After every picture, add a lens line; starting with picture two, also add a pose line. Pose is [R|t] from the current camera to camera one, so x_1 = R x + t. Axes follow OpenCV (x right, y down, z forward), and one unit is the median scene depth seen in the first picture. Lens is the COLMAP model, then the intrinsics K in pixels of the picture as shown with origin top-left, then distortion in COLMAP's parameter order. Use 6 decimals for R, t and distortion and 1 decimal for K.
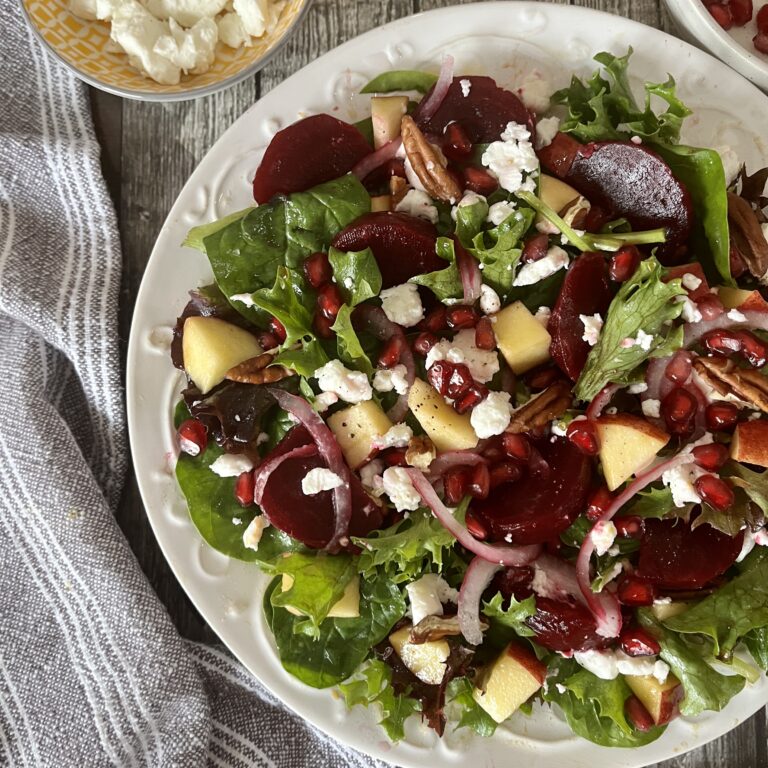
lens RADIAL K [[909.4, 0, 384.4], [0, 909.4, 384.5], [0, 0, 1]] dist [0.016867, -0.009896]
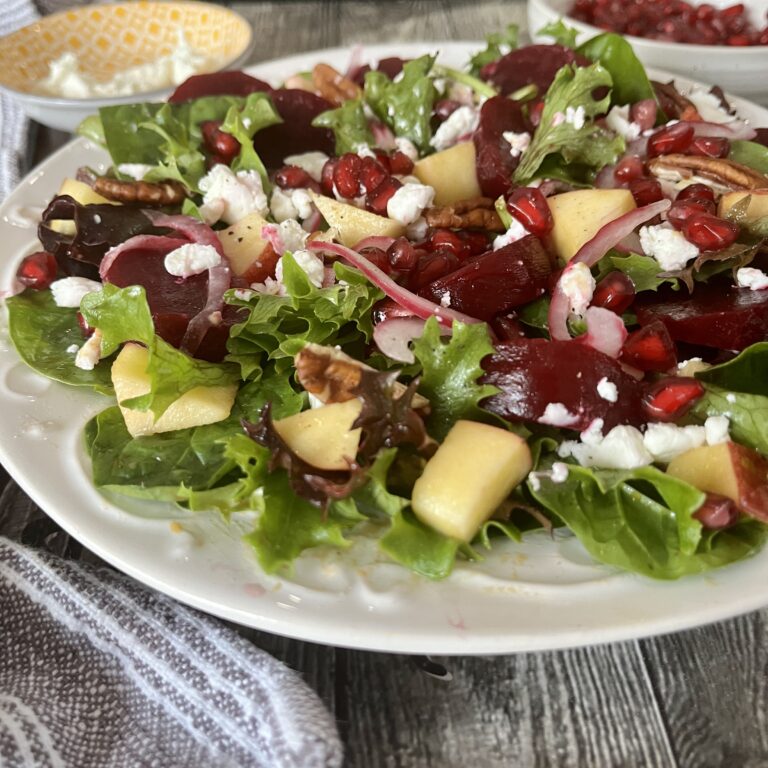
lens RADIAL K [[909.4, 0, 384.4], [0, 909.4, 384.5], [0, 0, 1]] dist [0.016867, -0.009896]
pose [[0.998773, -0.049485, -0.001962, 0.084020], [0.031912, 0.673376, -0.738611, 0.714629], [0.037872, 0.737643, 0.674129, 0.550746]]
